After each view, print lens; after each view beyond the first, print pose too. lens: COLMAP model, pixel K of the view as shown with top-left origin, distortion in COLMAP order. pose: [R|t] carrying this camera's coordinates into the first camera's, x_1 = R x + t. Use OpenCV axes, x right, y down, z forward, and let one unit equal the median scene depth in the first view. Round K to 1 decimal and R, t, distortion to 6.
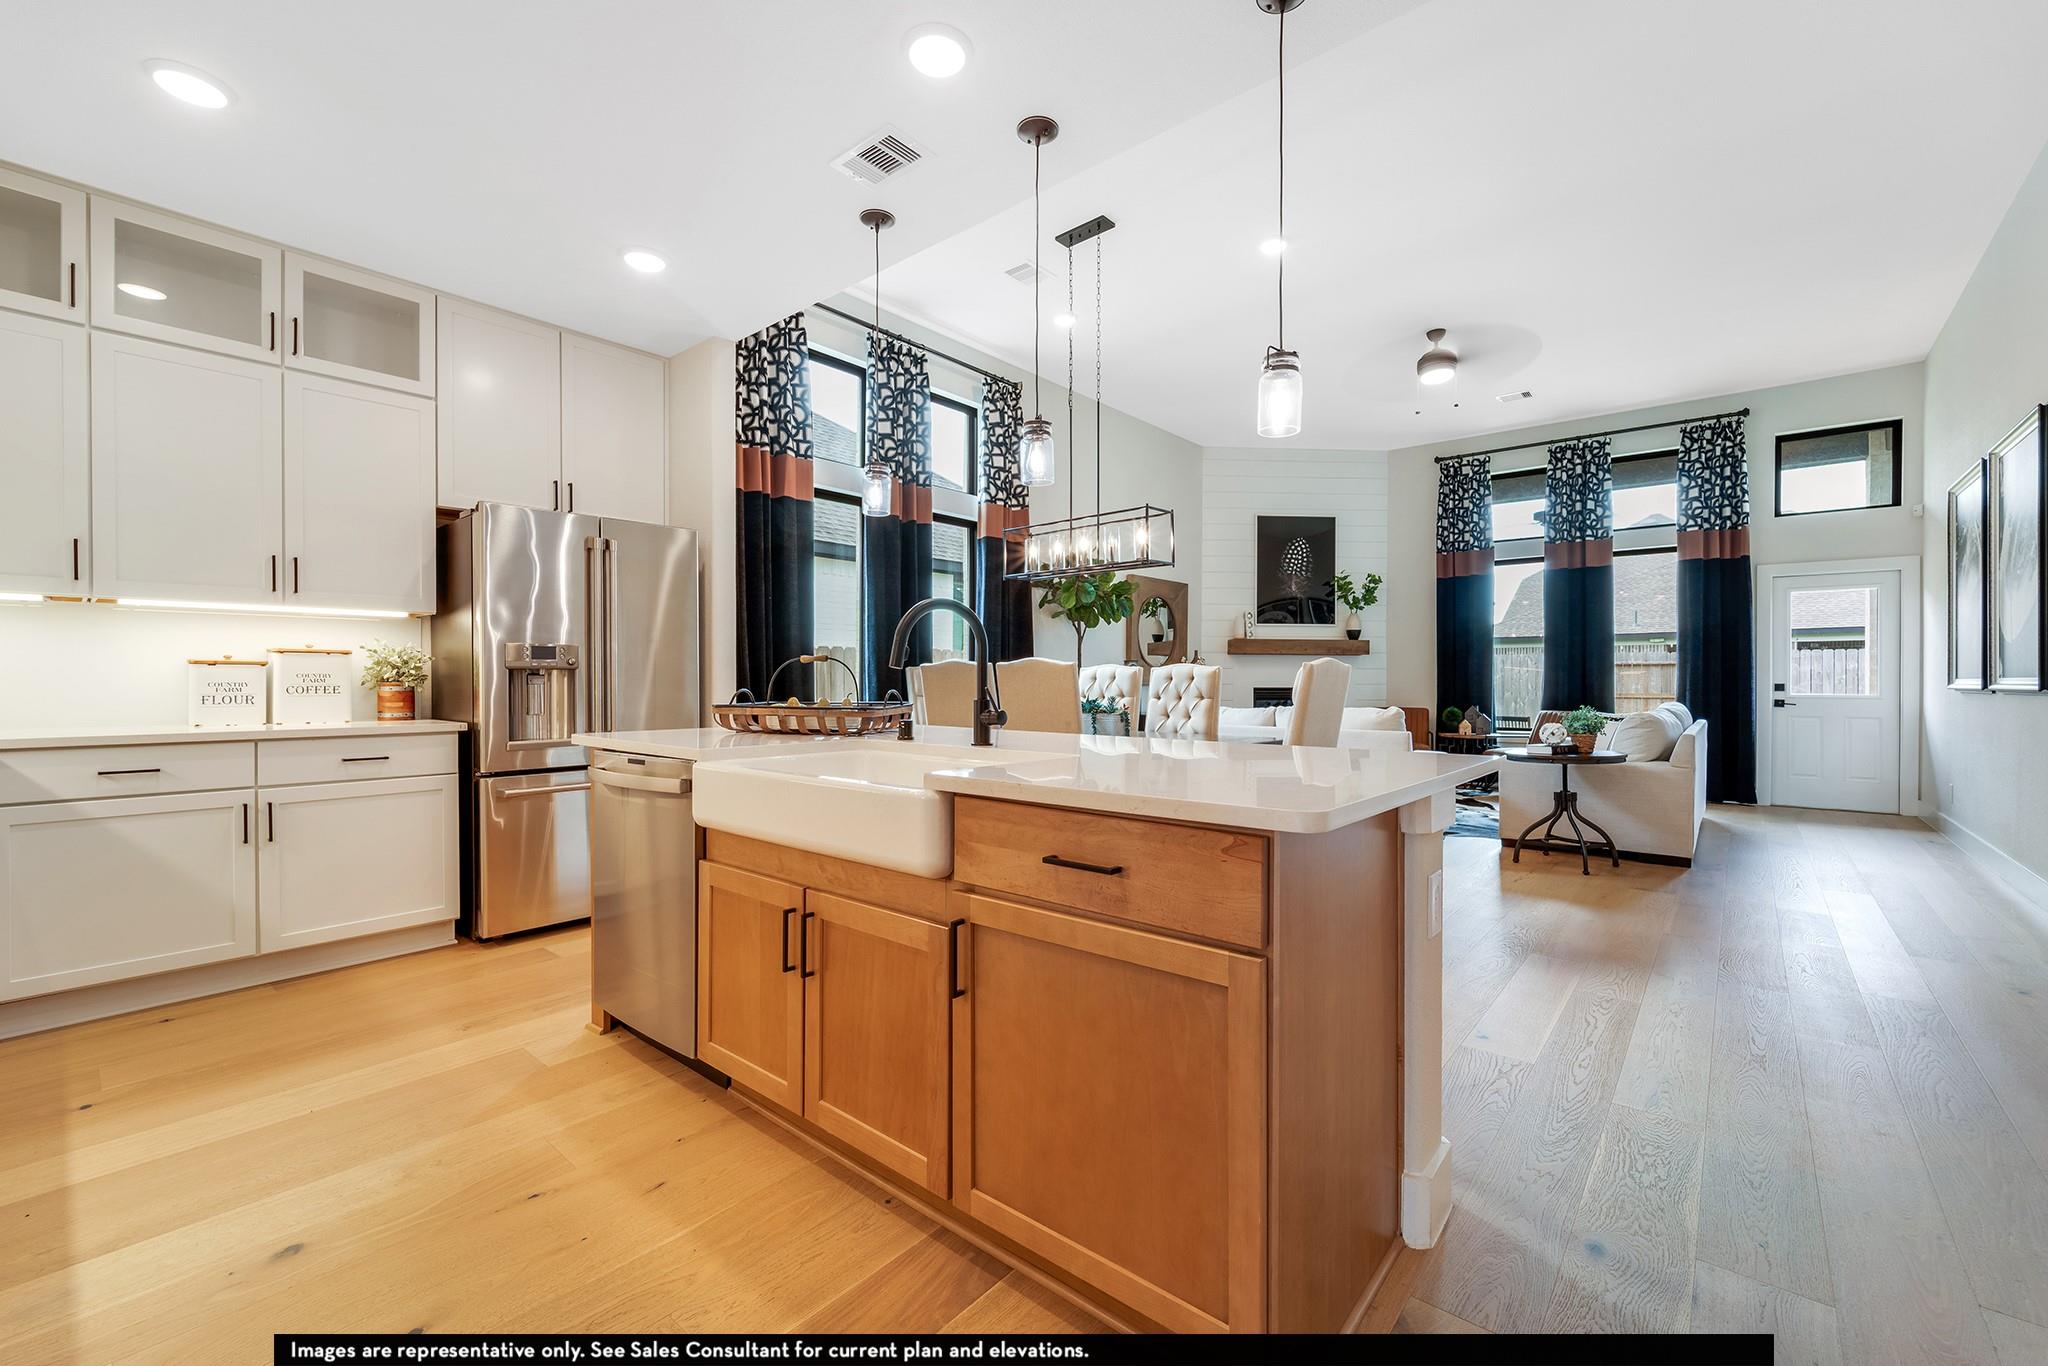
lens RADIAL K [[839.3, 0, 1016.4], [0, 839.3, 679.1], [0, 0, 1]] dist [-0.002870, -0.000999]
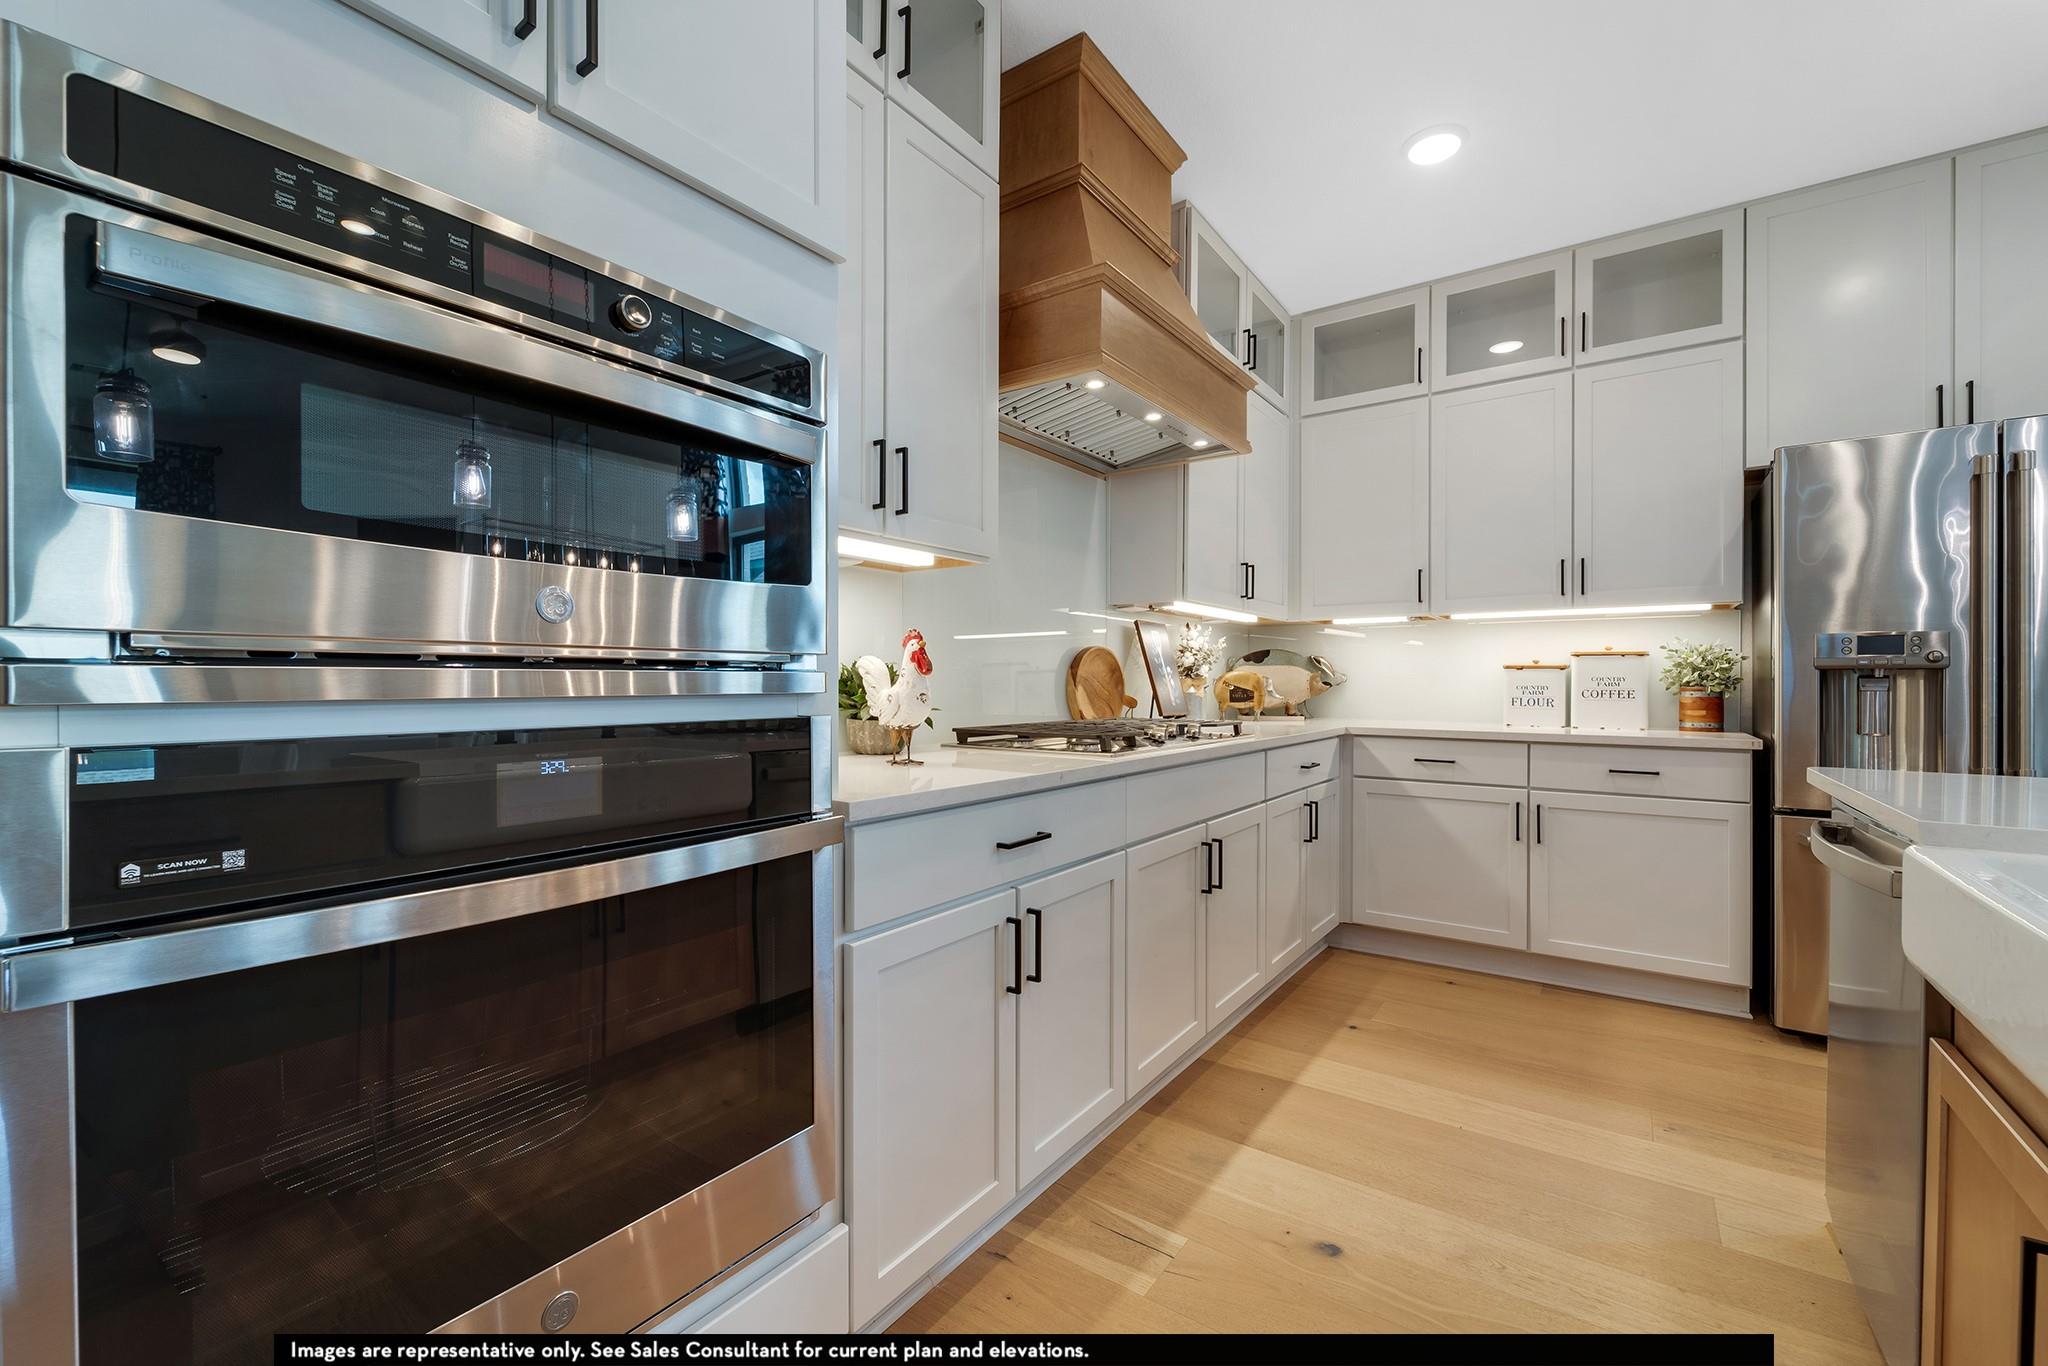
lens RADIAL K [[839.3, 0, 1021.5], [0, 839.3, 682.6], [0, 0, 1]] dist [-0.002870, -0.000999]
pose [[0.101954, 0.003722, -0.994782, 0.045344], [-0.004735, 0.999983, 0.003256, -0.000235], [0.994778, 0.004378, 0.101970, 0.249695]]
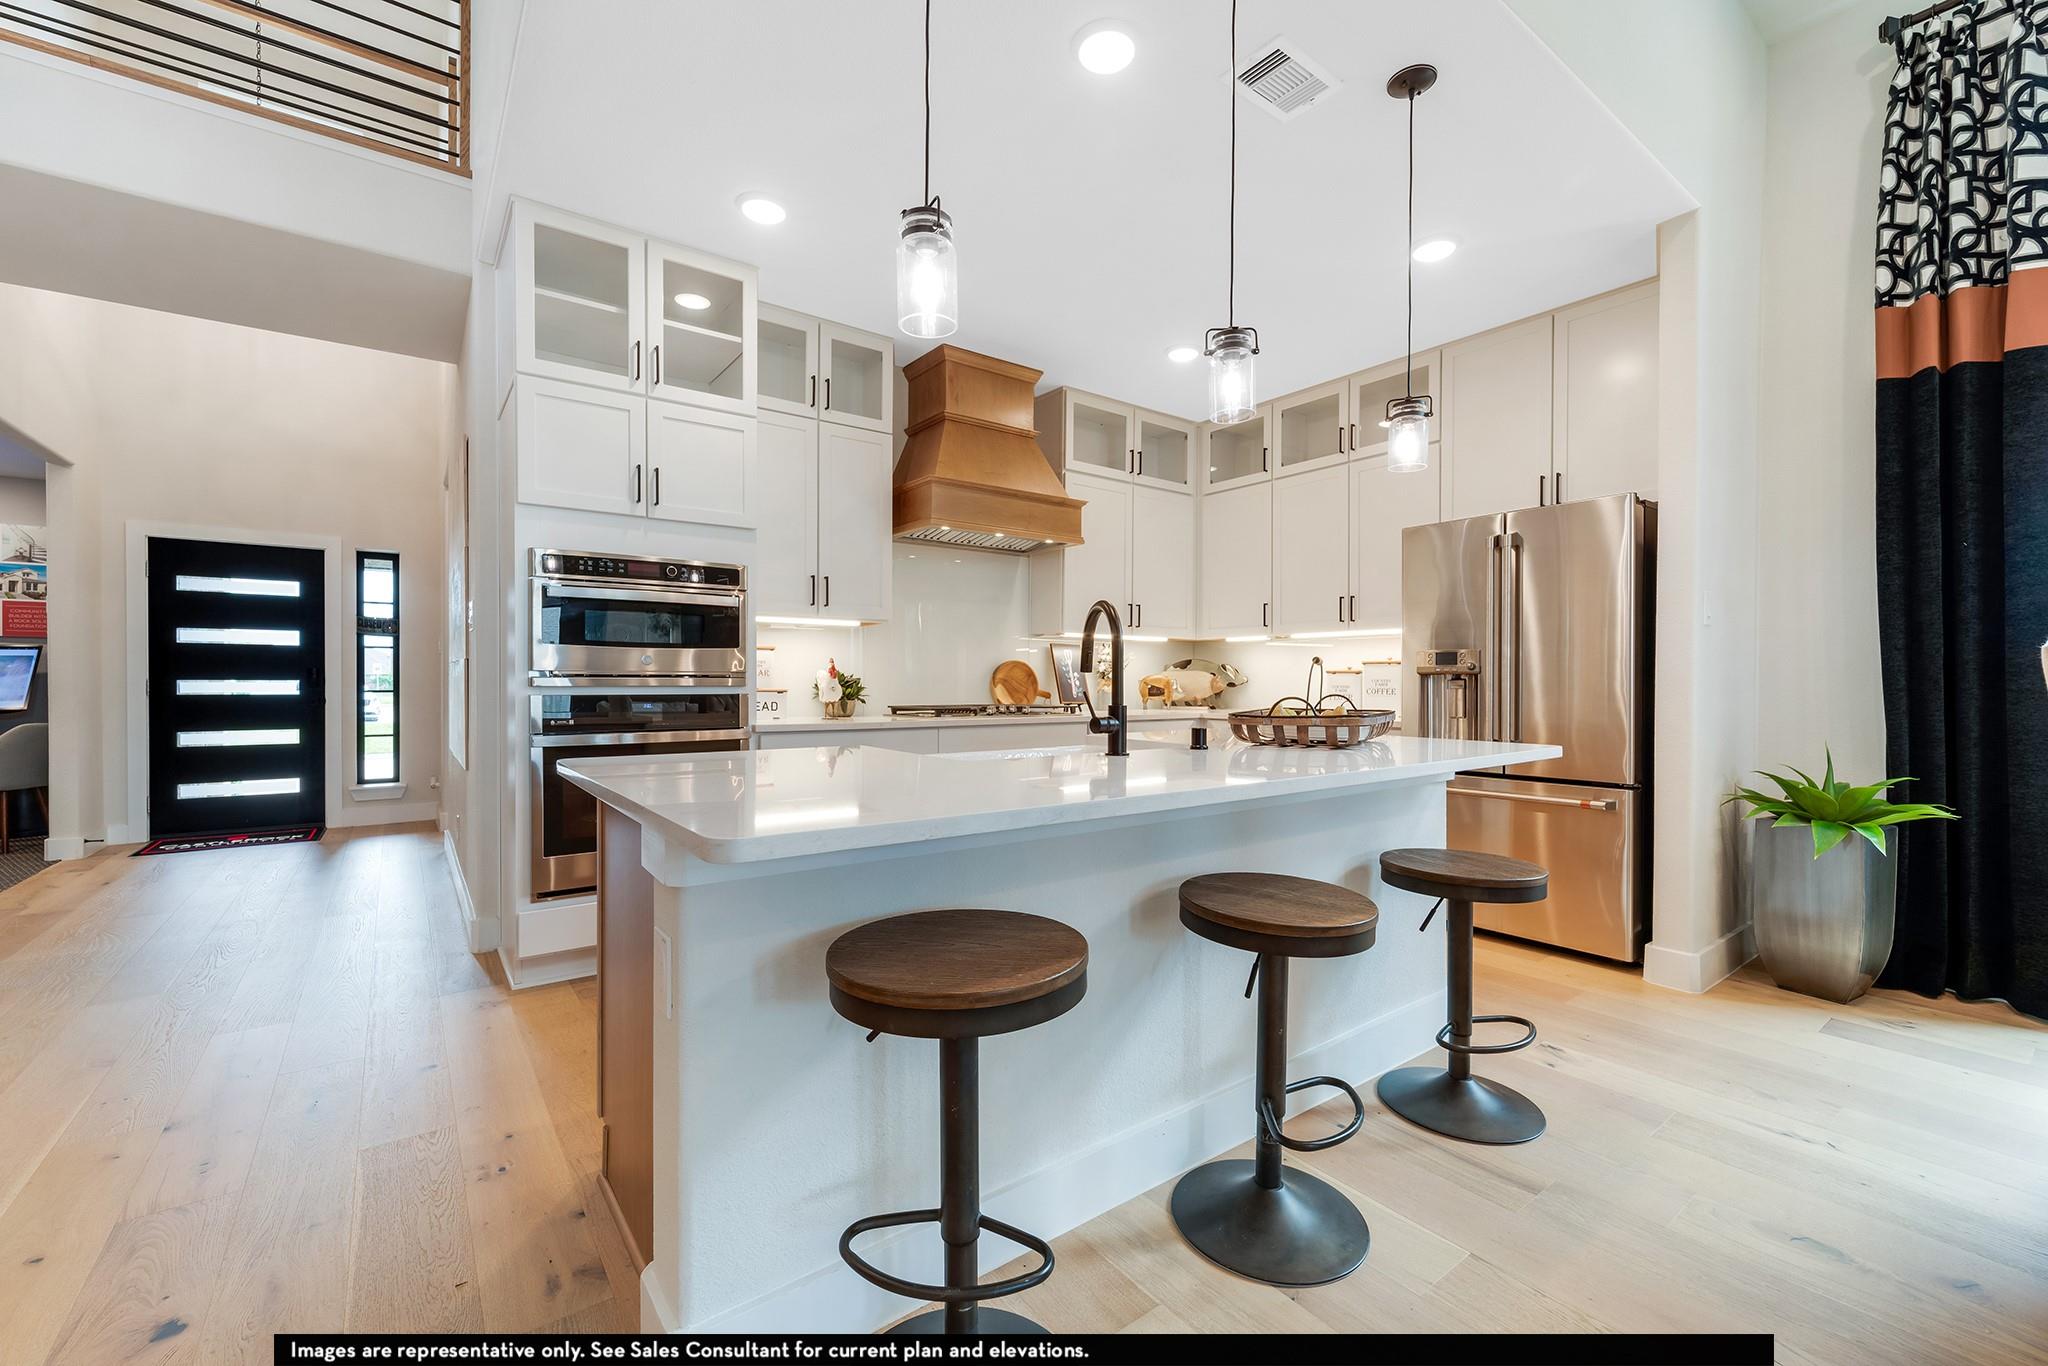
lens RADIAL K [[839.3, 0, 1018.3], [0, 839.3, 688.1], [0, 0, 1]] dist [-0.002870, -0.000999]
pose [[-0.206738, 0.009363, -0.978352, 0.623604], [-0.004855, 0.999932, 0.010596, -0.003878], [0.978384, 0.006940, -0.206678, 0.750296]]
